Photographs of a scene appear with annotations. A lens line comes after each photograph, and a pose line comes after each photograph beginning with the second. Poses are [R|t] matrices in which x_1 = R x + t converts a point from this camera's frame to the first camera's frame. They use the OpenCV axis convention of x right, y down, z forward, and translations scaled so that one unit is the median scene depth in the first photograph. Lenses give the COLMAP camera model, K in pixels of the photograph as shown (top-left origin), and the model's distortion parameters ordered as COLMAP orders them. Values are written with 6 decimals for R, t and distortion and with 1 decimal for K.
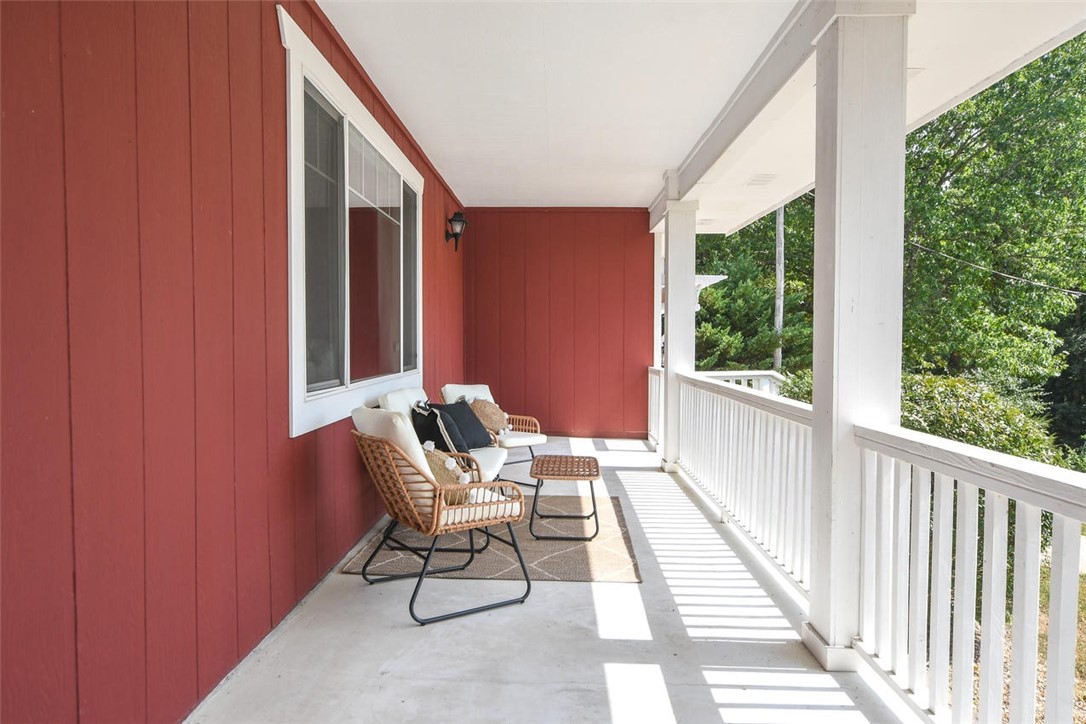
lens RADIAL K [[767.2, 0, 543.0], [0, 767.2, 362.0], [0, 0, 1]] dist [0.001056, 0.000185]
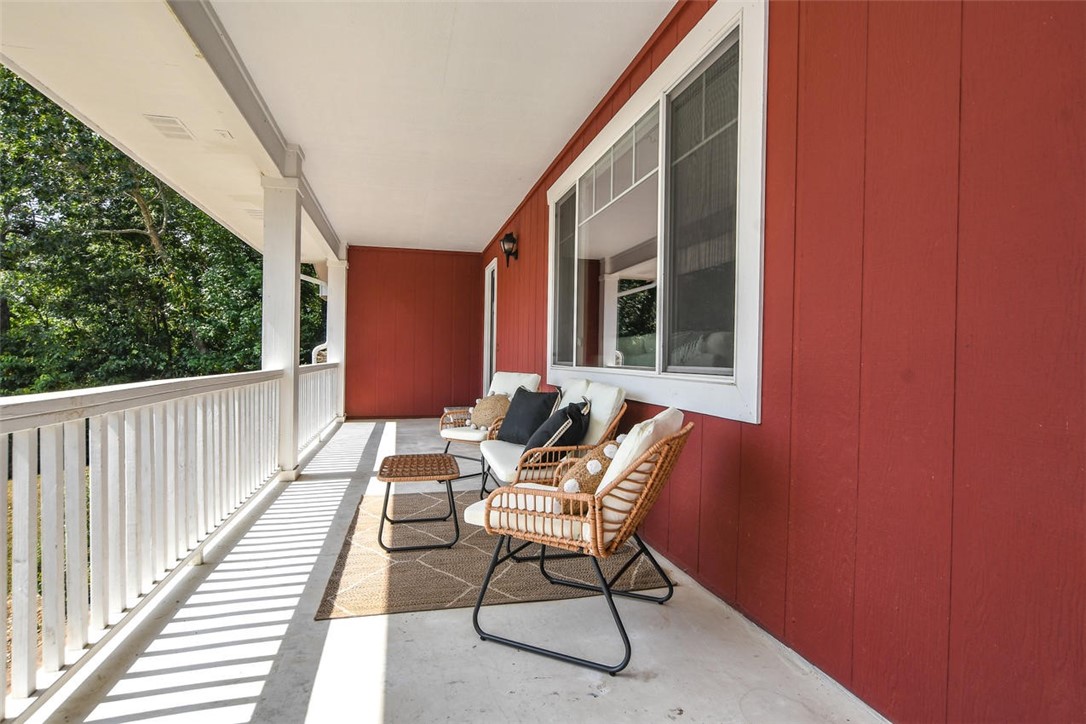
lens RADIAL K [[535.4, 0, 543.0], [0, 535.4, 362.0], [0, 0, 1]] dist [-0.002762, -0.000412]
pose [[-0.960216, -0.012696, -0.278970, 0.071973], [-0.025108, 0.998845, 0.040964, -0.014889], [0.278128, 0.046338, -0.959426, 1.766974]]
